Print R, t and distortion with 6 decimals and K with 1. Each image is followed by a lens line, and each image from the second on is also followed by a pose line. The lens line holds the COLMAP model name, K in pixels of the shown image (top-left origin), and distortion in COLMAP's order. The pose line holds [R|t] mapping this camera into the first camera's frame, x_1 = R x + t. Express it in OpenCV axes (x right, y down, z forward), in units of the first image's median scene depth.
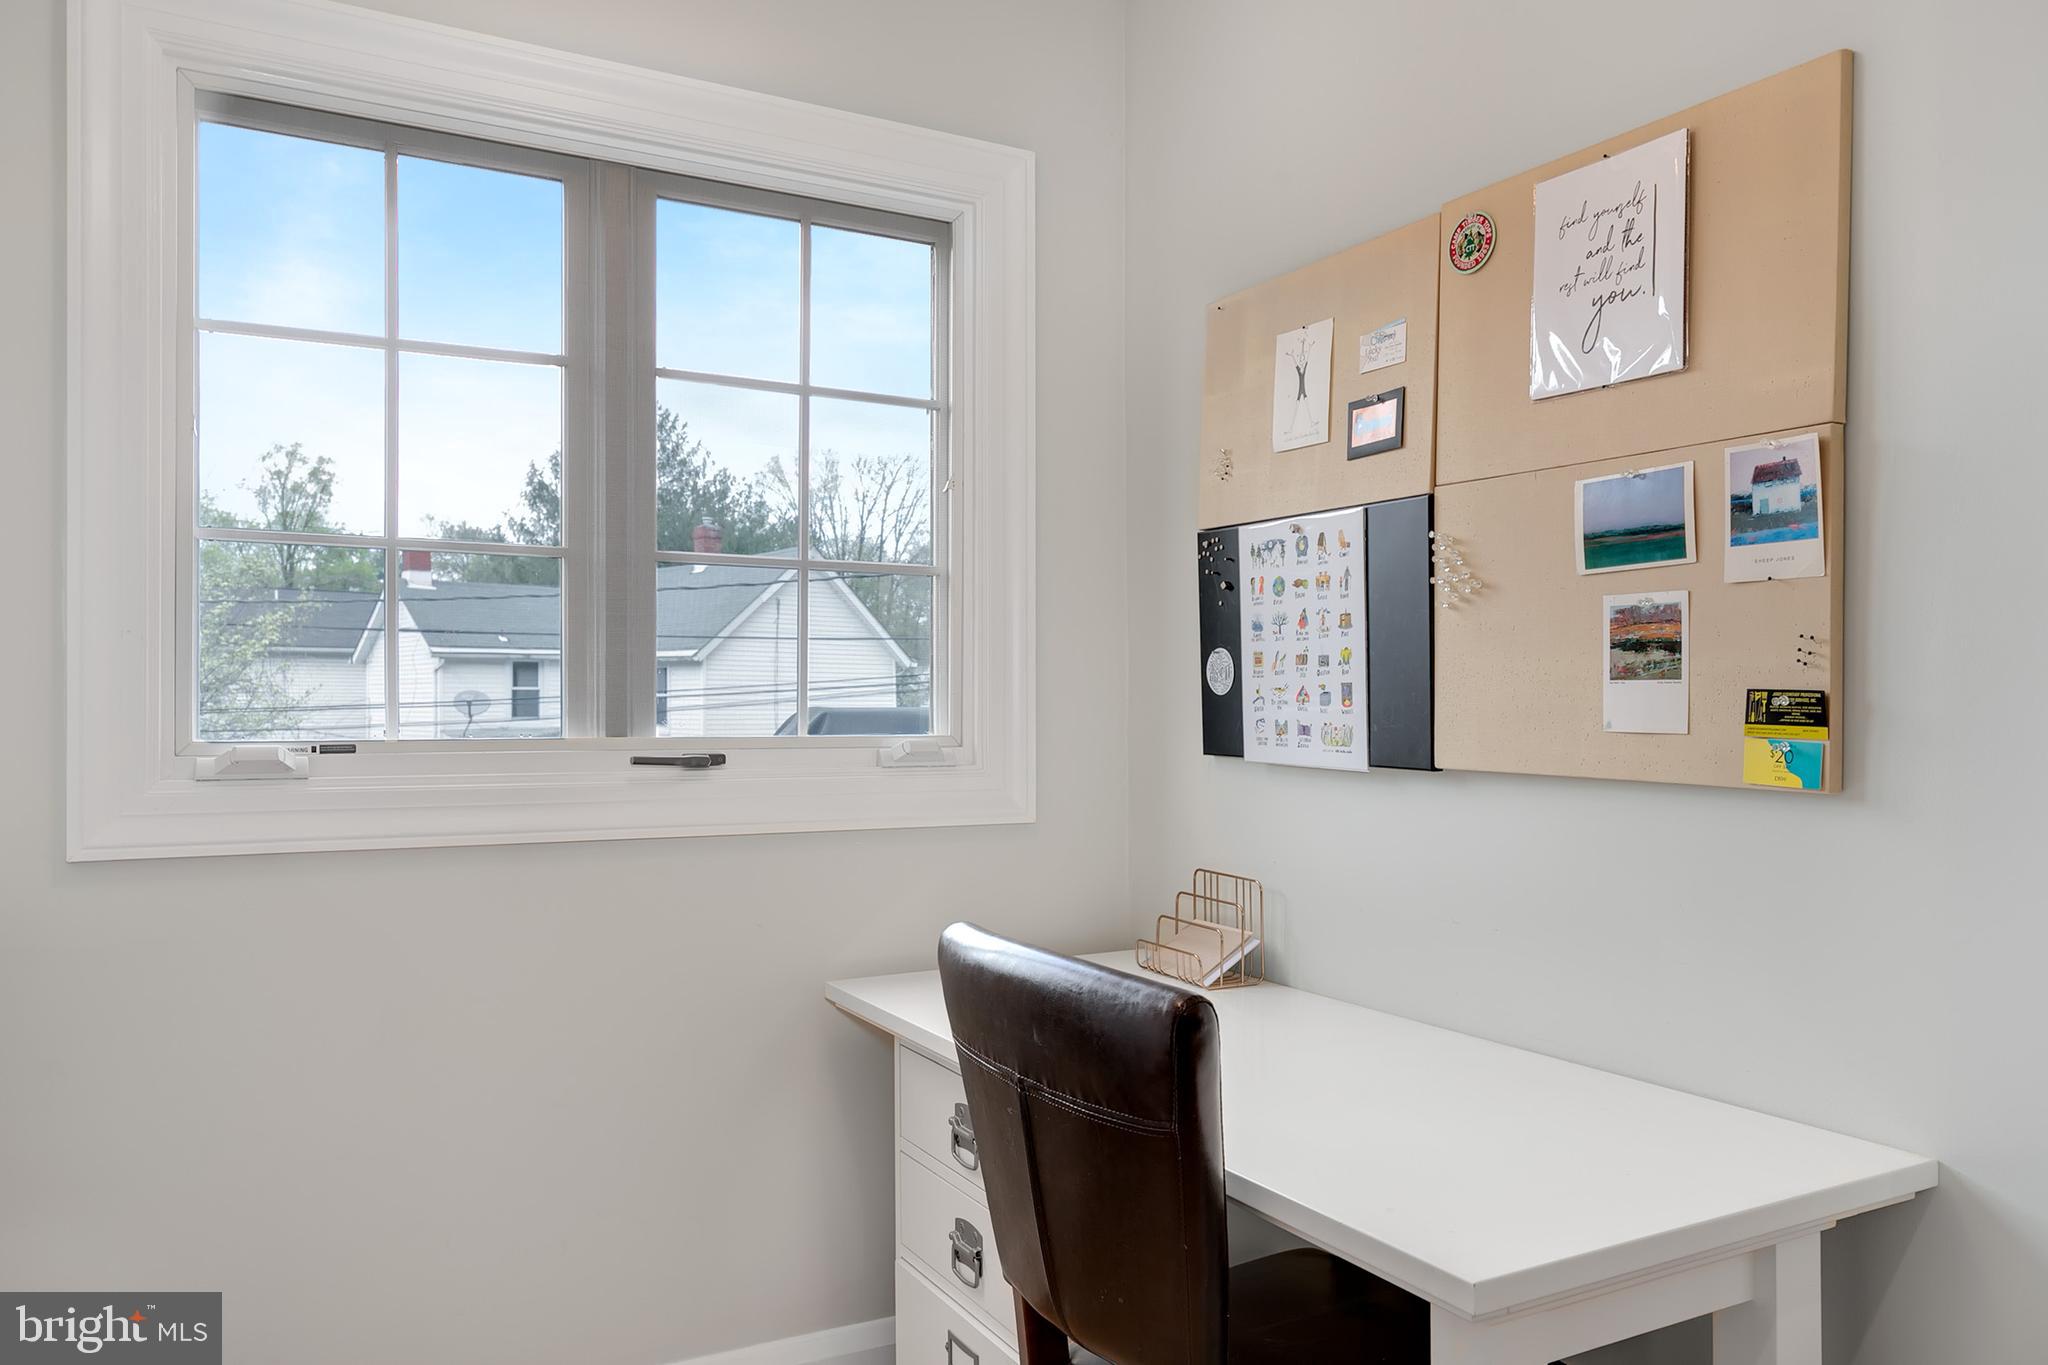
lens RADIAL K [[1451.6, 0, 1053.1], [0, 1451.6, 696.9], [0, 0, 1]] dist [0.006895, 0.002839]
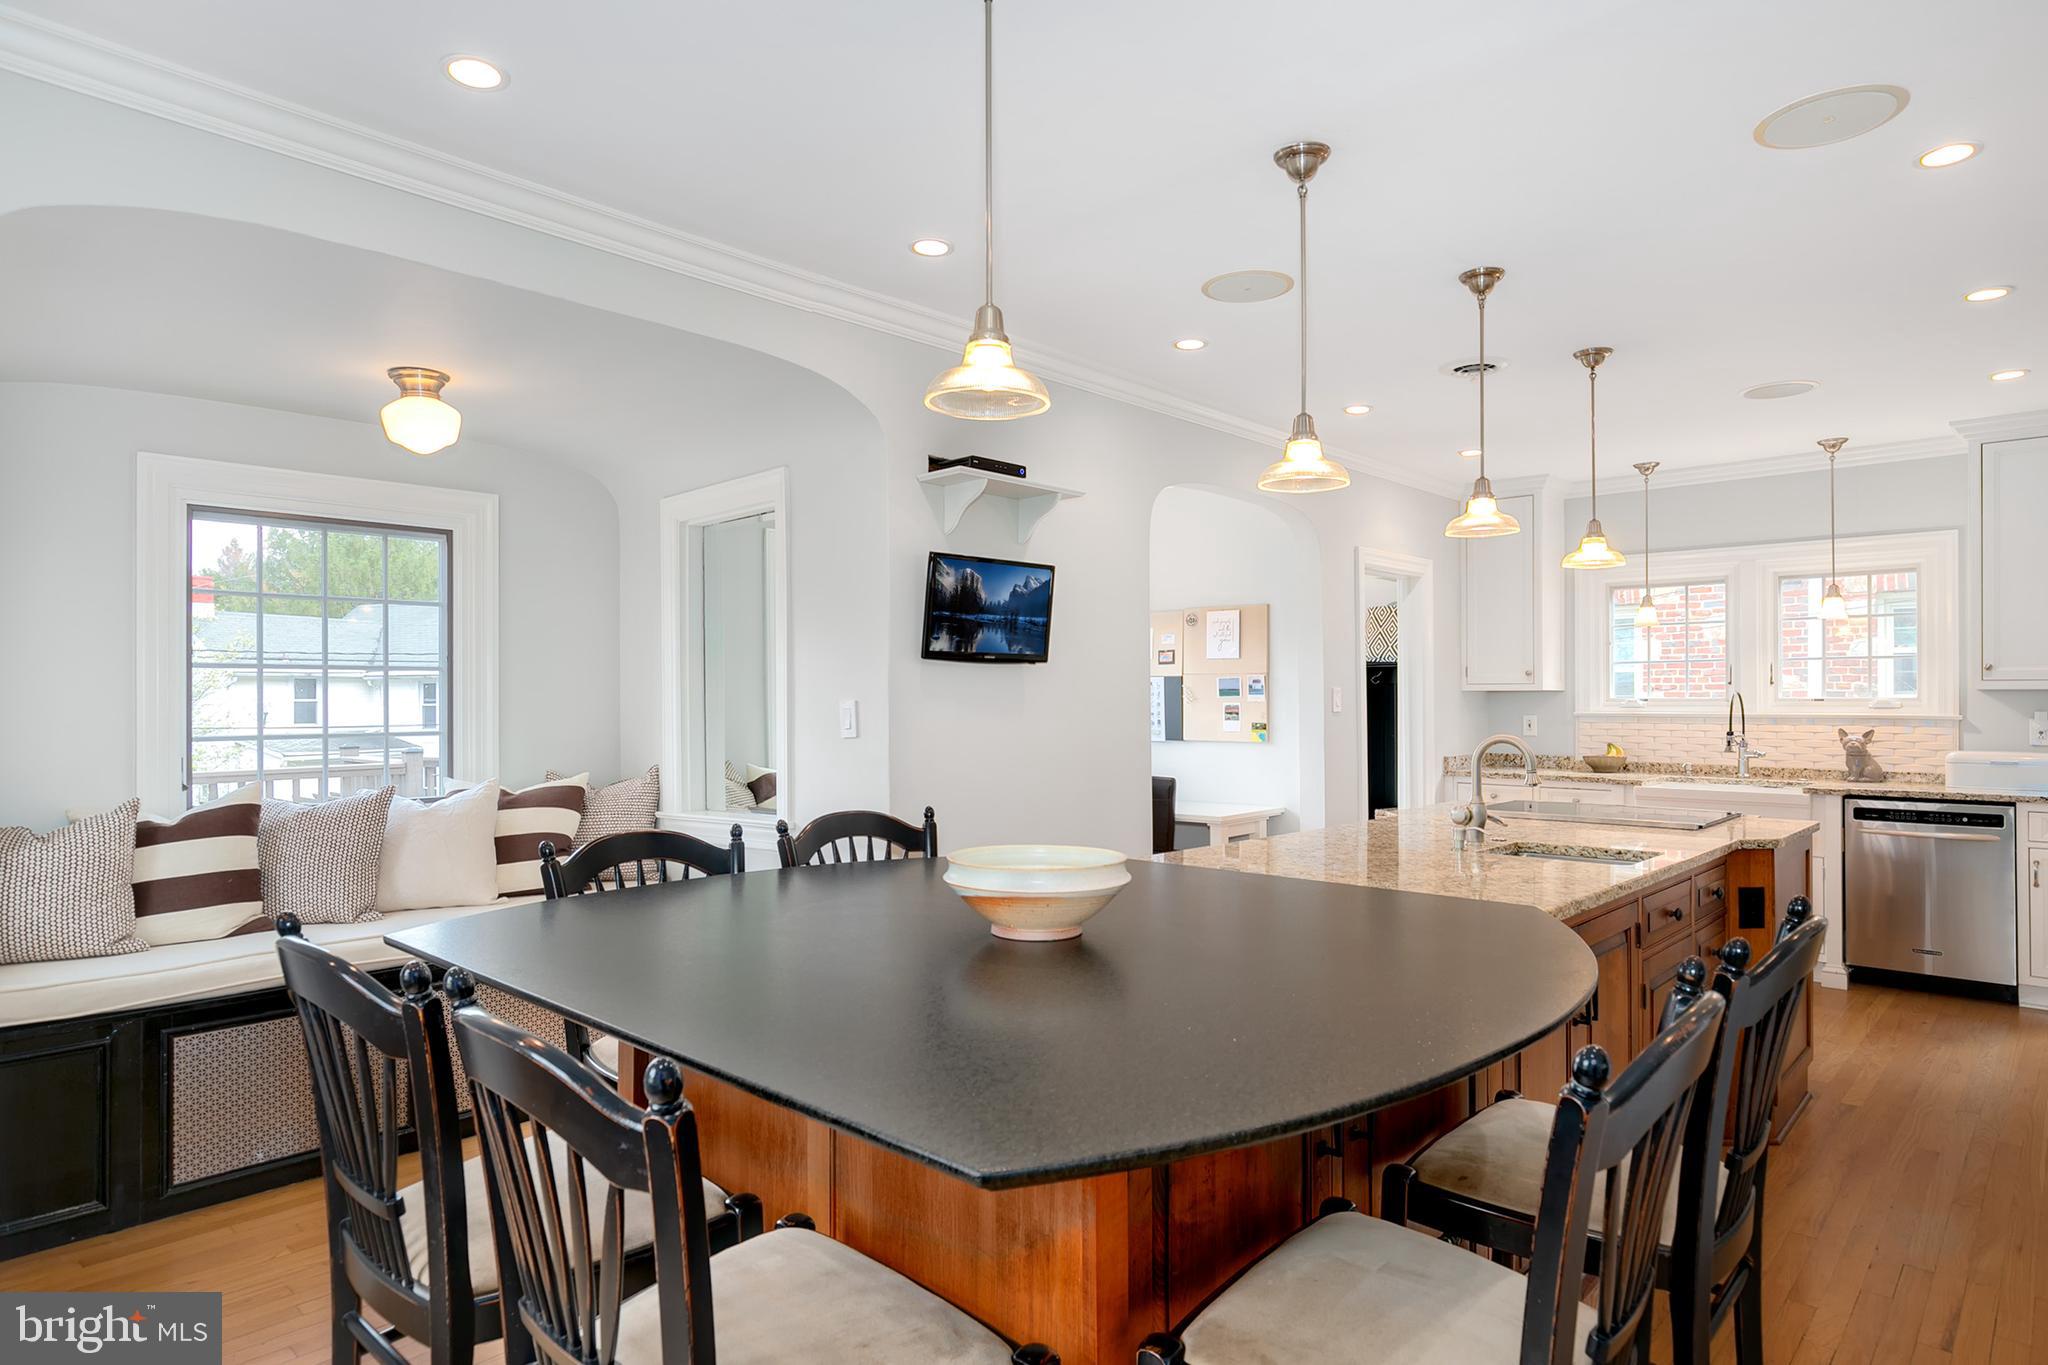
lens RADIAL K [[1158.1, 0, 1027.1], [0, 1158.1, 692.6], [0, 0, 1]] dist [-0.001571, 0.001886]
pose [[0.955440, -0.004345, 0.295152, -1.468974], [0.006178, 0.999967, -0.005277, -0.093599], [-0.295119, 0.006865, 0.955436, -2.640970]]
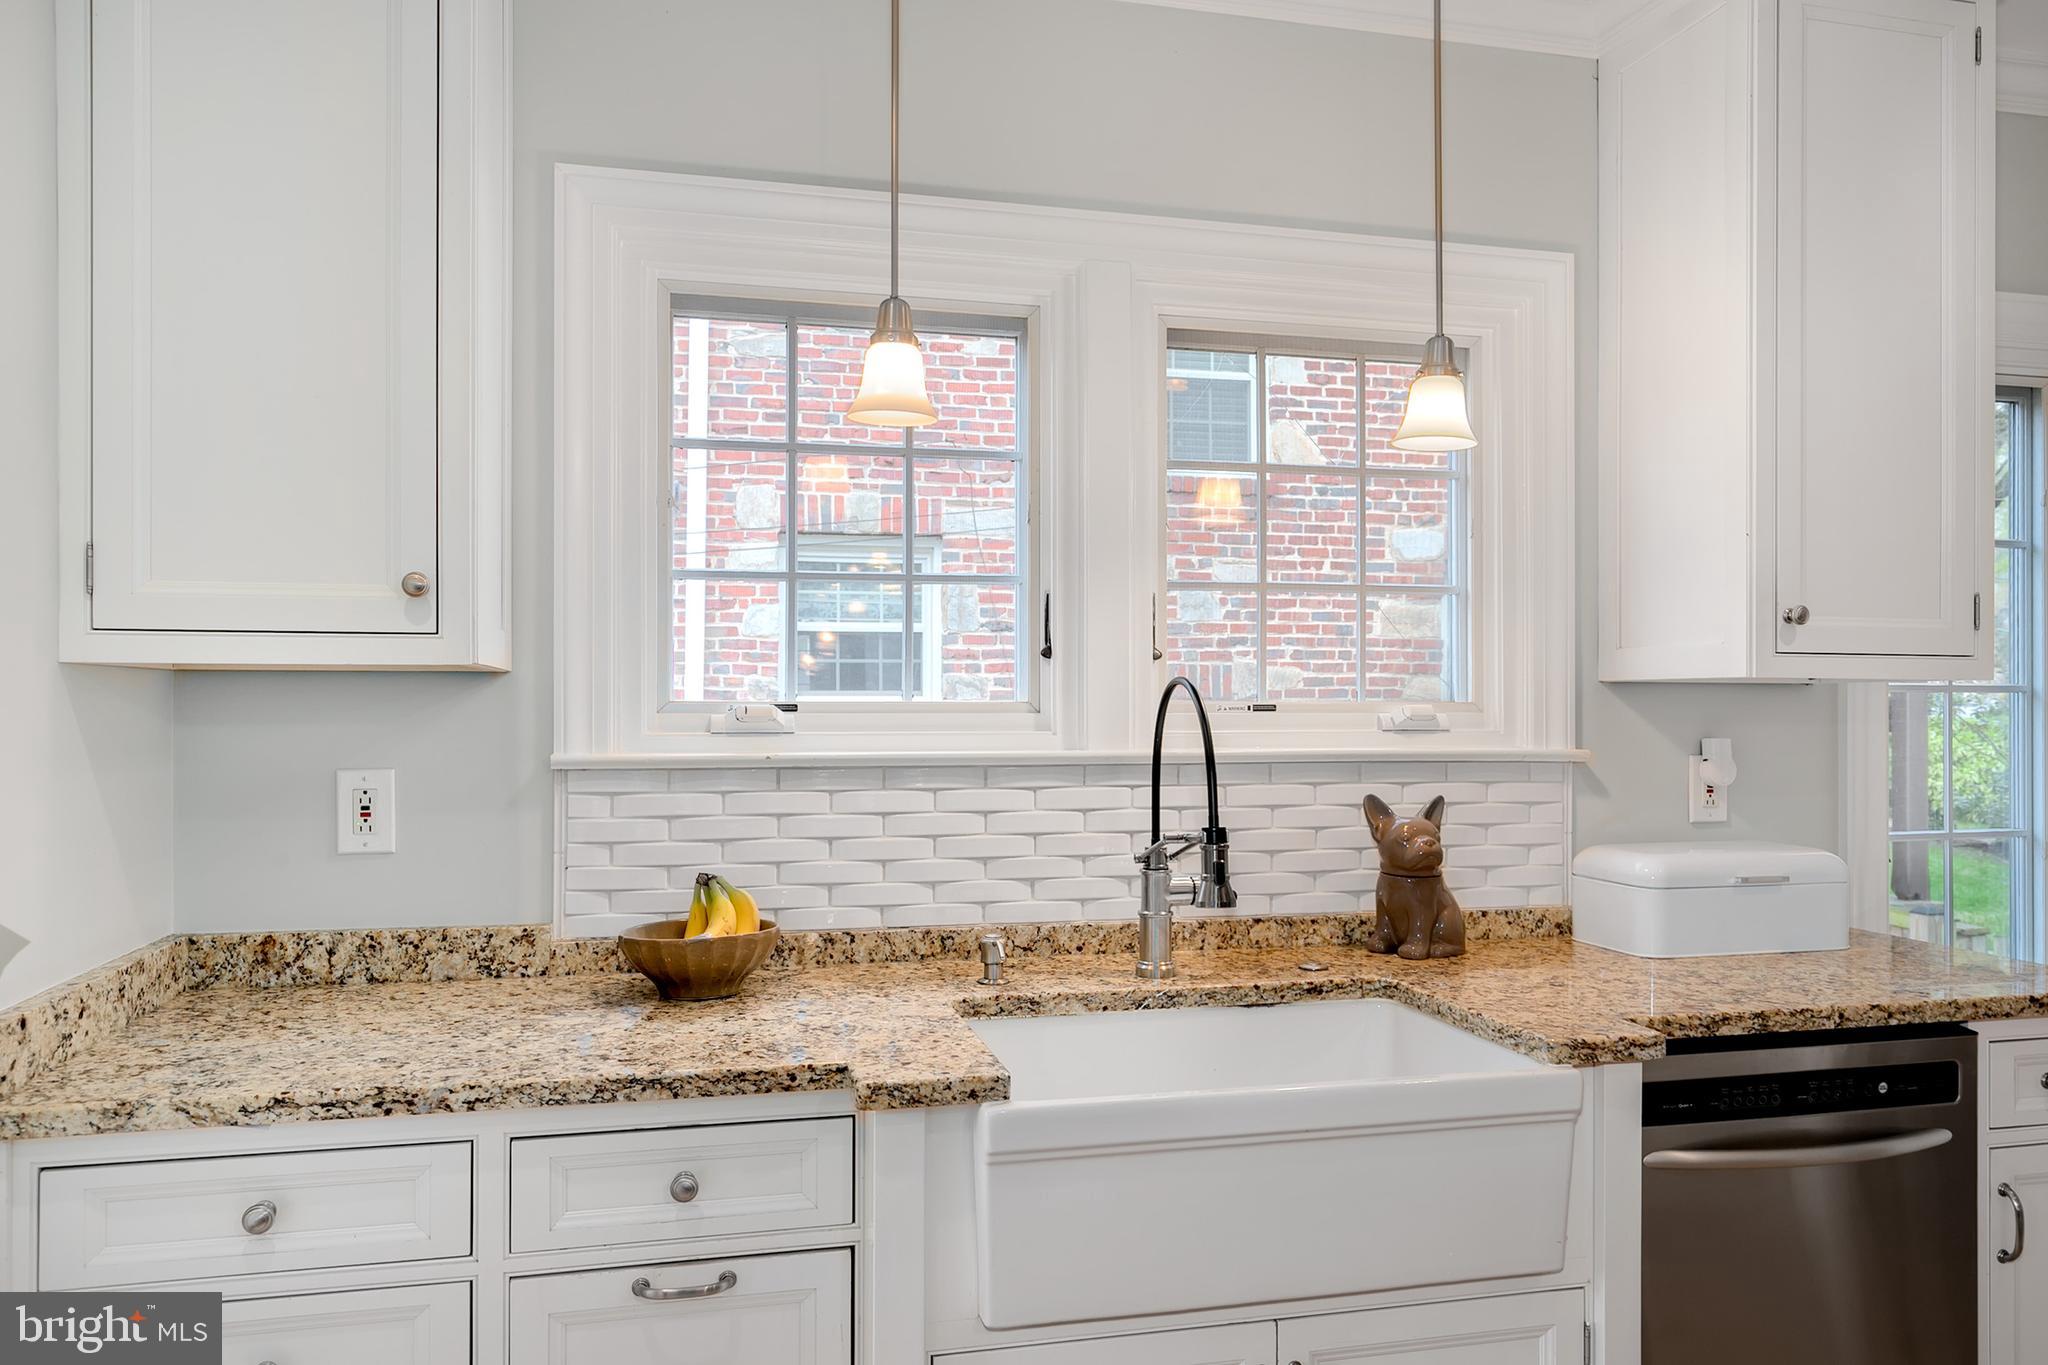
lens RADIAL K [[1415.3, 0, 1015.6], [0, 1415.3, 694.0], [0, 0, 1]] dist [0.002493, 0.001599]
pose [[0.279162, 0.001982, 0.960242, 0.625424], [0.000328, 0.999998, -0.002159, -0.086271], [-0.960244, 0.000918, 0.279161, 0.144978]]
